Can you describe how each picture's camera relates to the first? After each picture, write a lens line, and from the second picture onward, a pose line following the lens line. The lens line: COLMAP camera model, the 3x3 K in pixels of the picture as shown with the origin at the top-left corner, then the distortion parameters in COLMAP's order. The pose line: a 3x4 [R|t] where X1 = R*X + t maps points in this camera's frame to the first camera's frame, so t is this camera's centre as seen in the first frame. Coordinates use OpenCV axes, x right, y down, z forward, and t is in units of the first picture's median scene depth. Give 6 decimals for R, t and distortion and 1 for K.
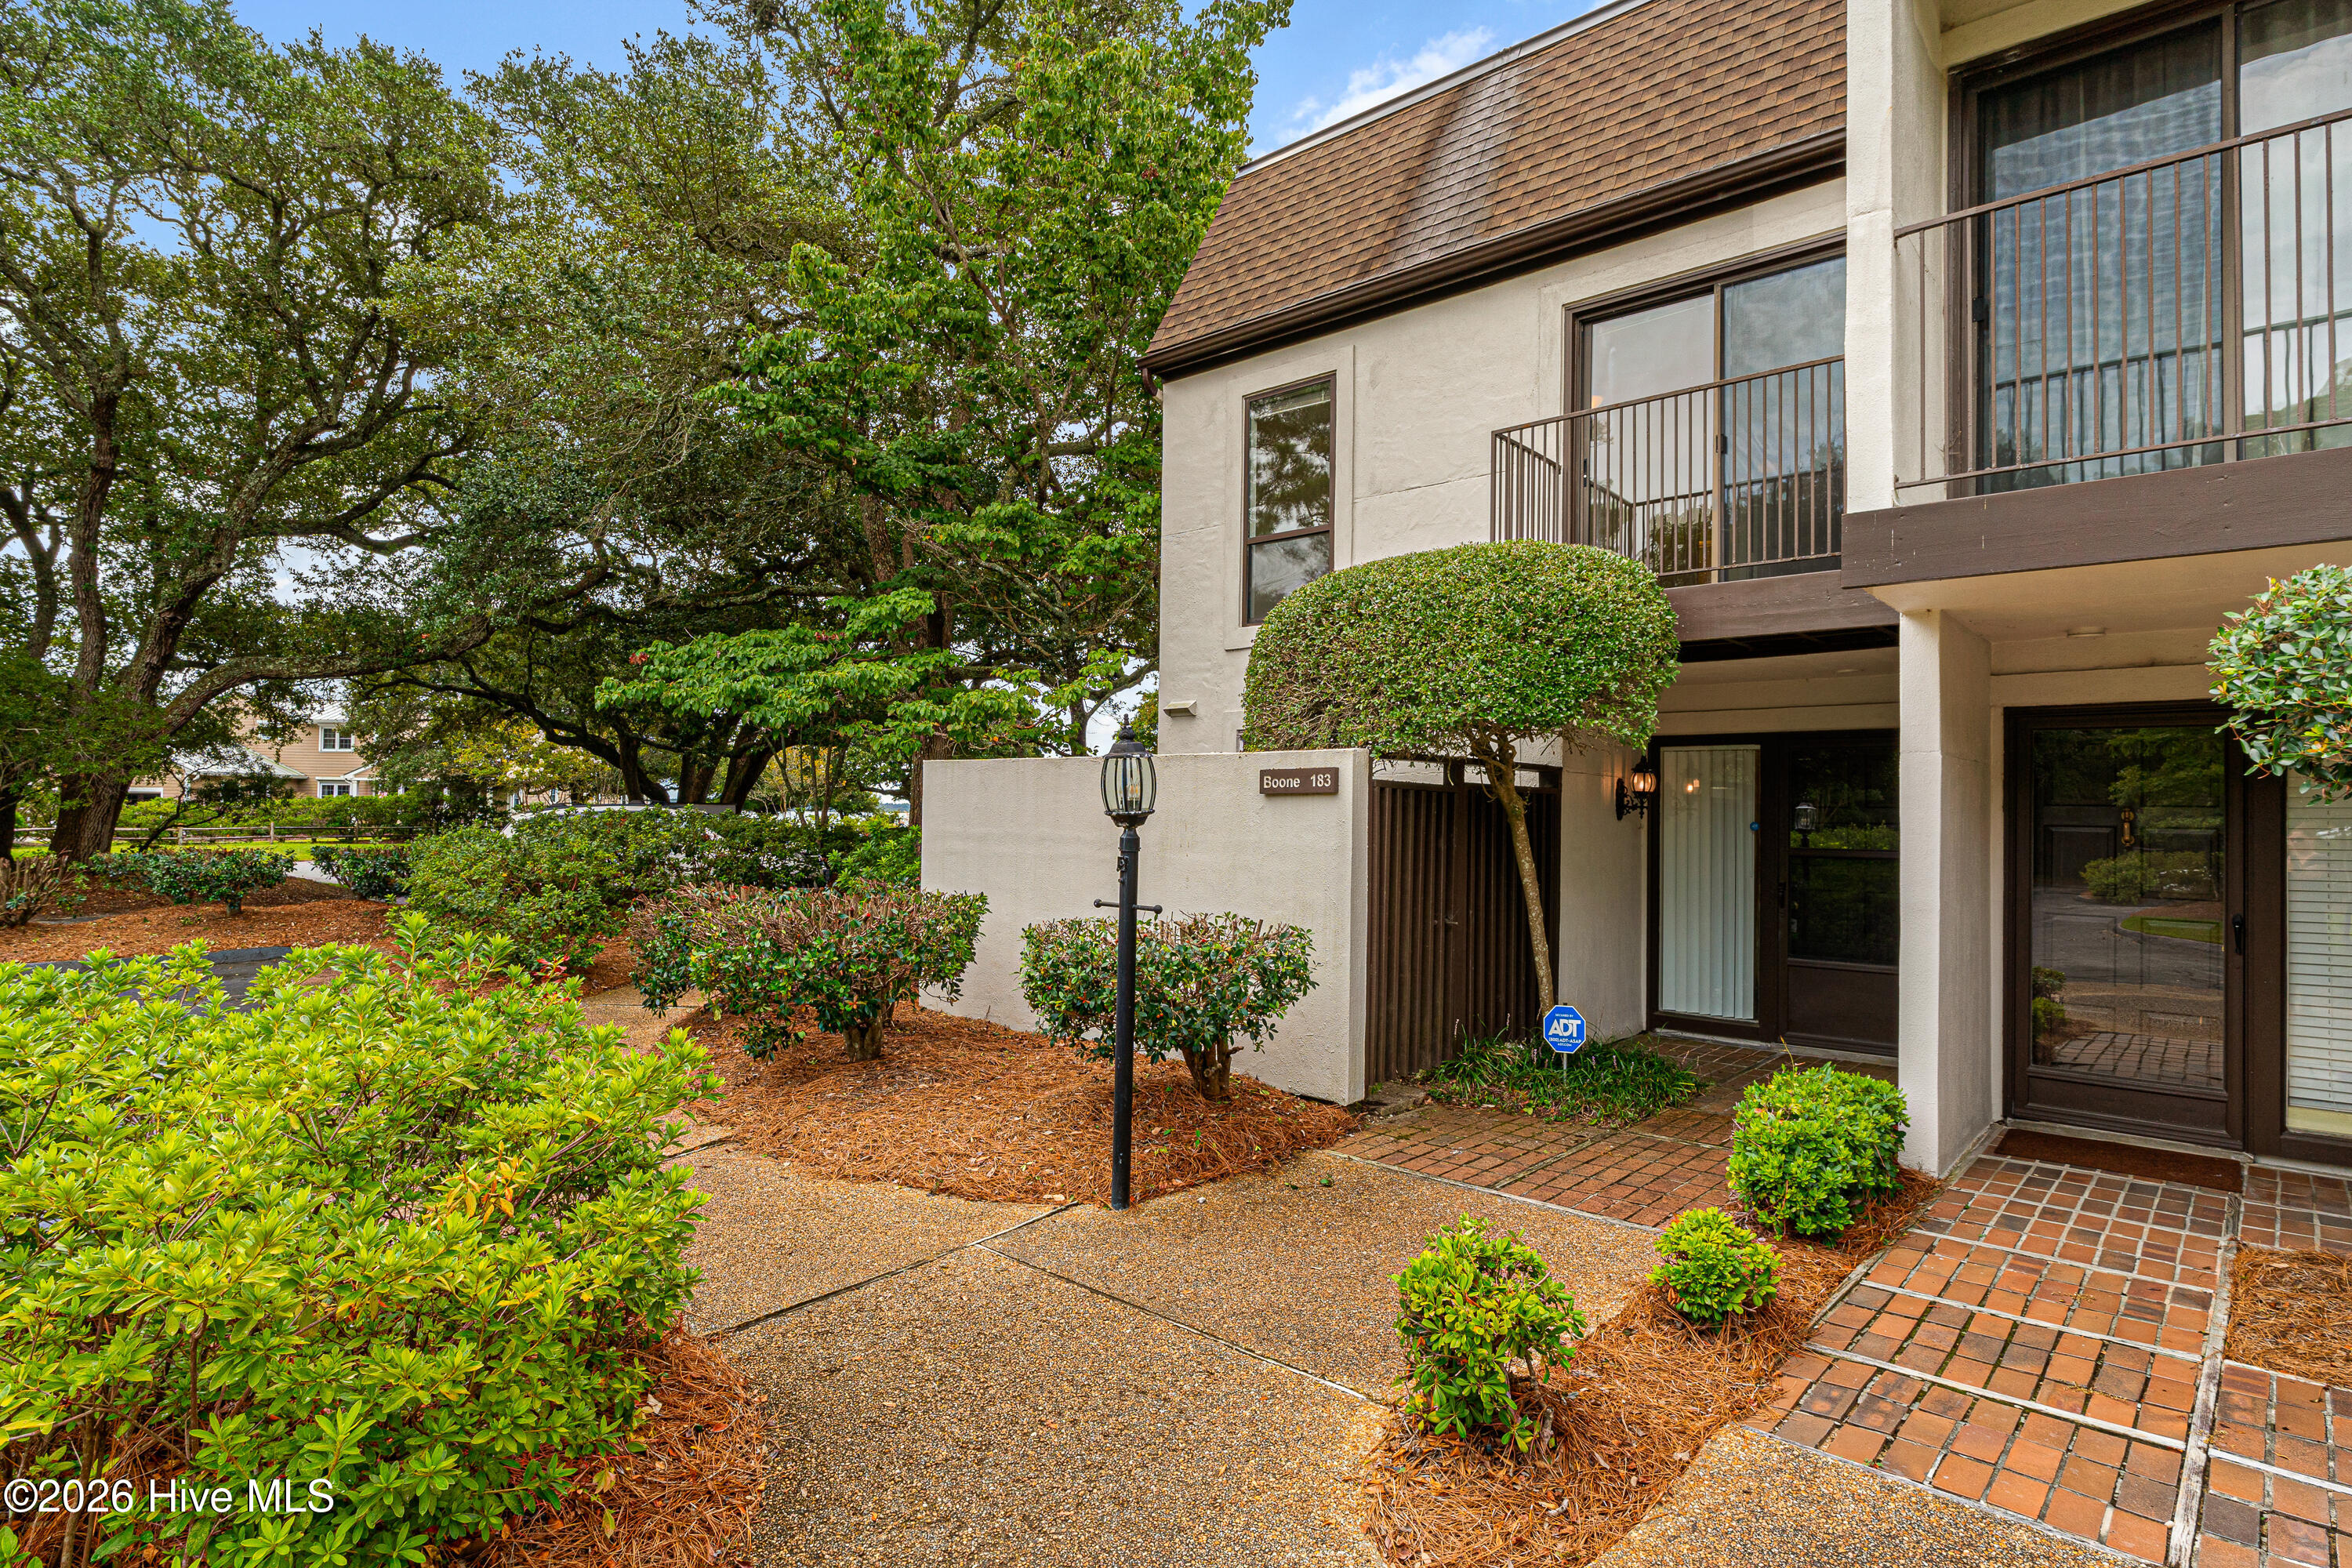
lens RADIAL K [[1214.5, 0, 1173.1], [0, 1214.5, 789.8], [0, 0, 1]] dist [-0.004427, -0.001087]
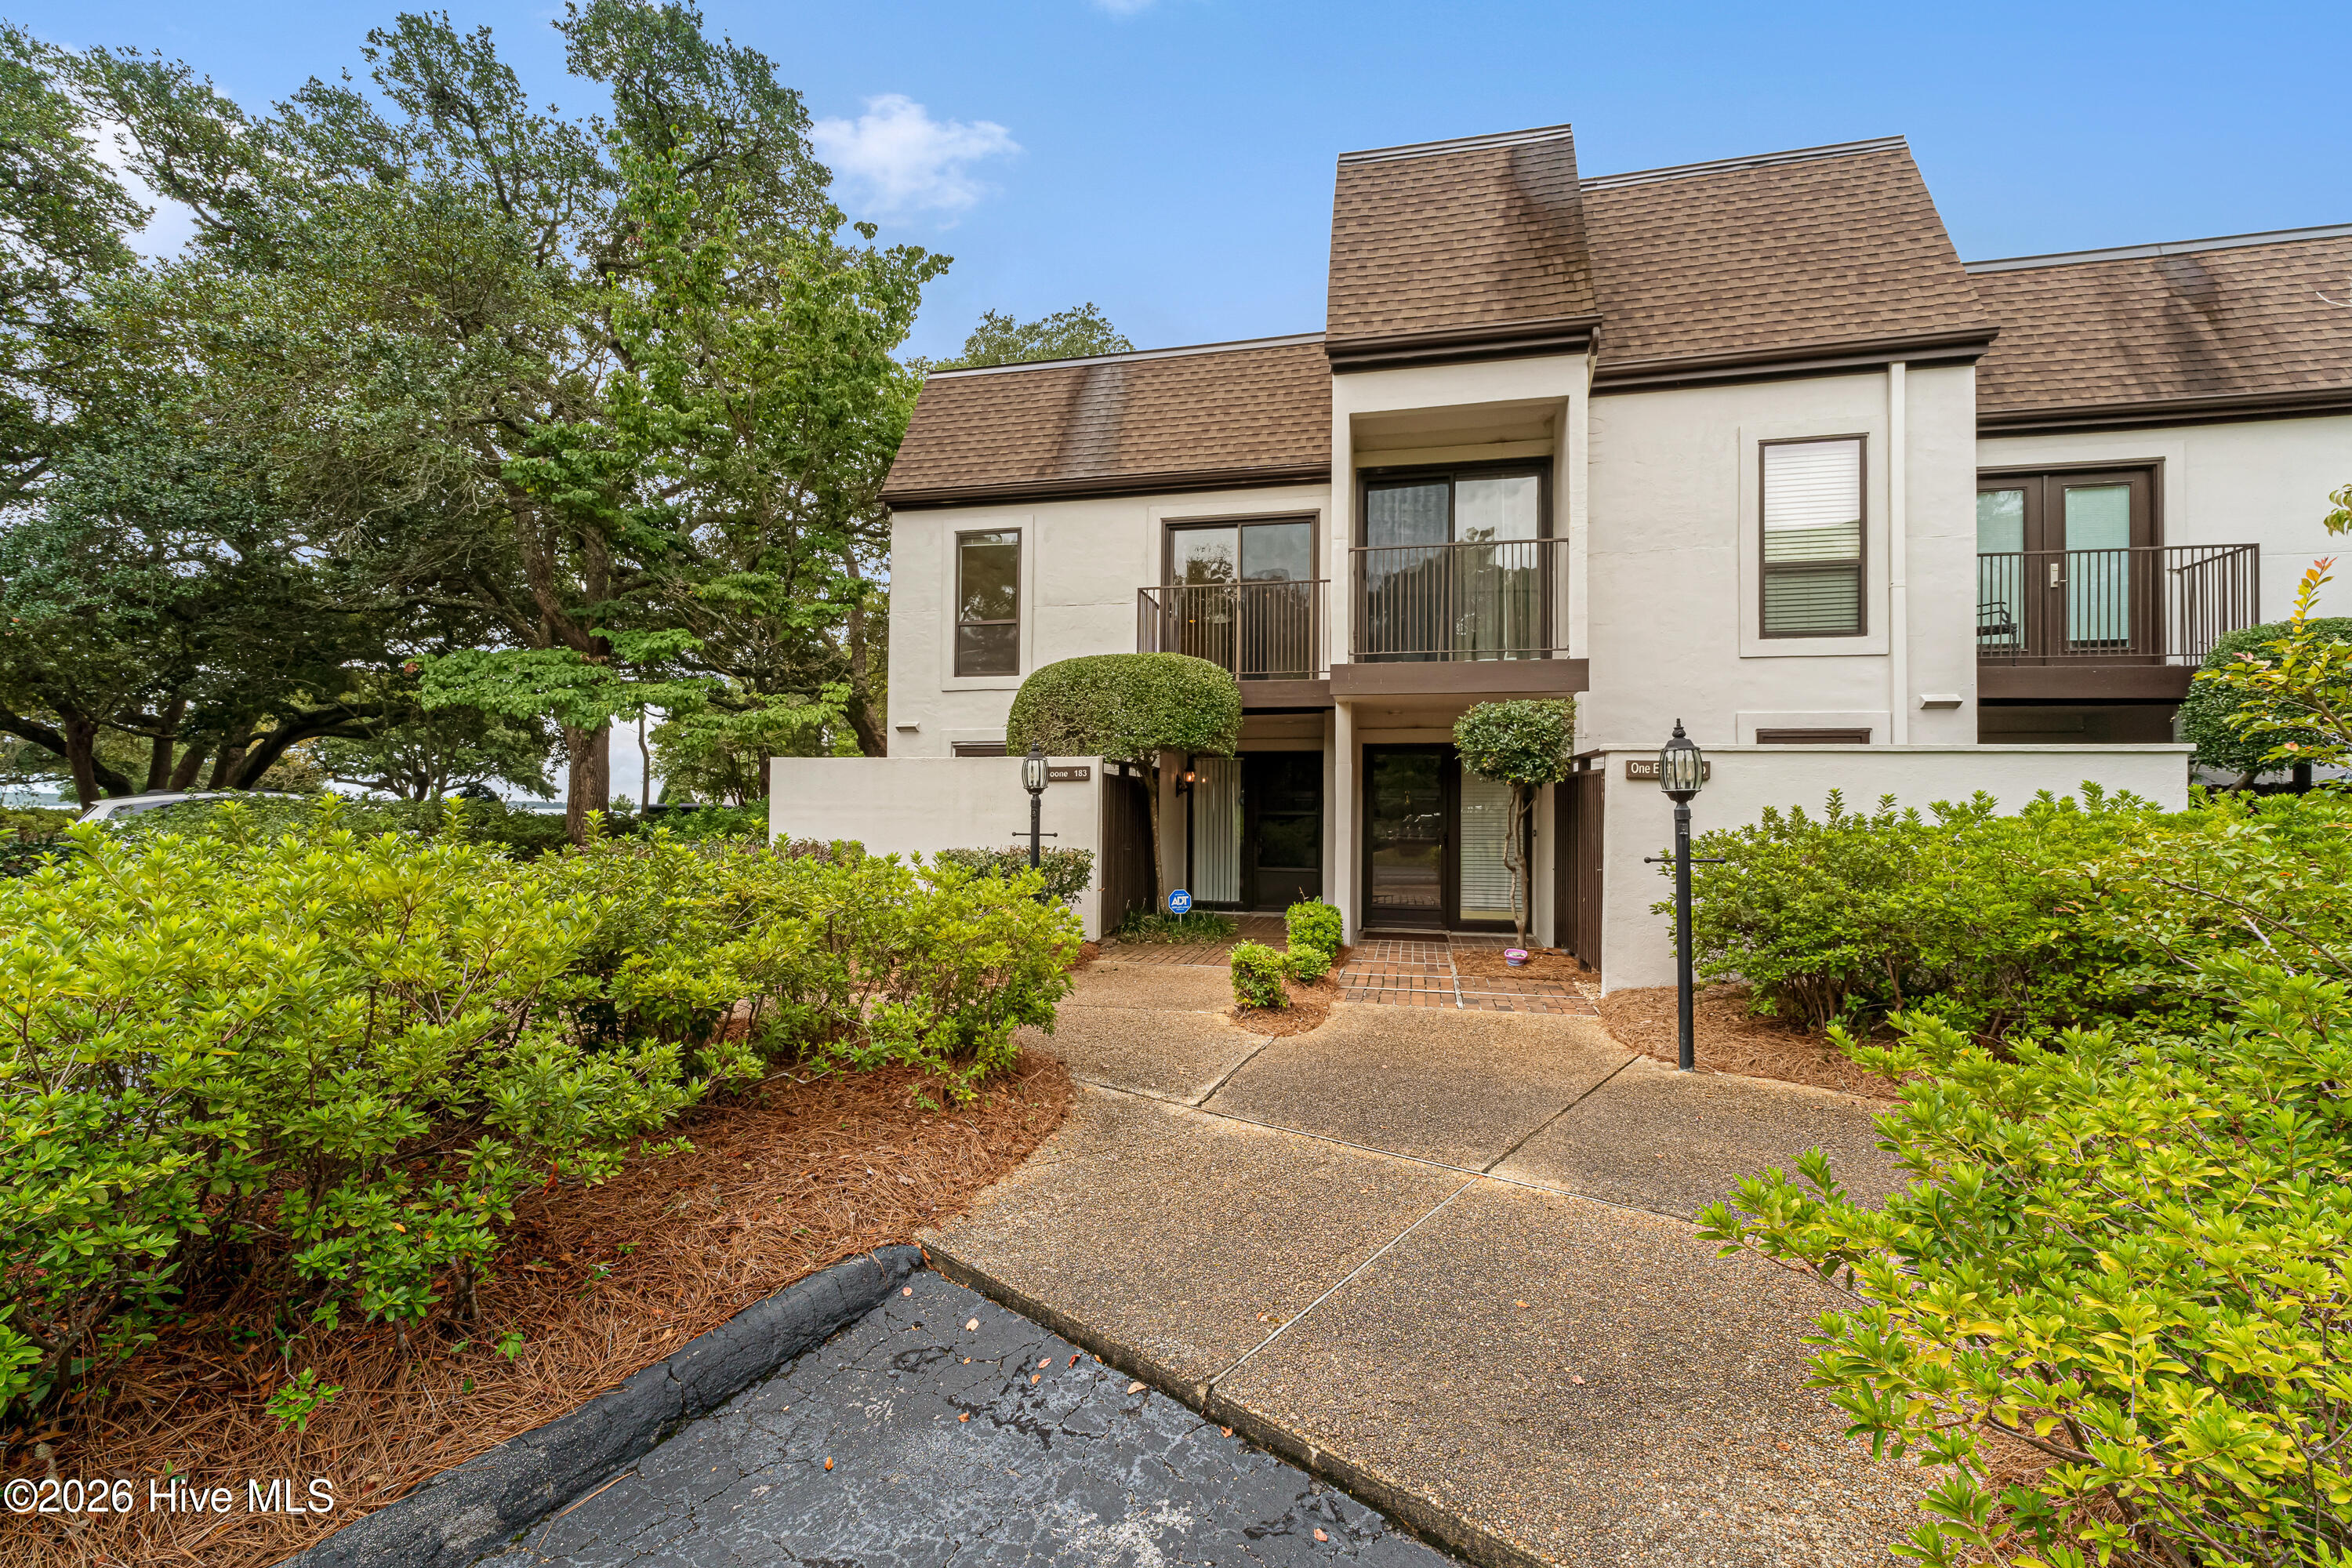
lens RADIAL K [[989.1, 0, 1169.6], [0, 989.1, 787.1], [0, 0, 1]] dist [0.001022, -0.000280]
pose [[0.877502, 0.003684, 0.479559, -0.442947], [-0.004359, 0.999990, 0.000294, 0.011844], [-0.479554, -0.002348, 0.877509, -0.377546]]
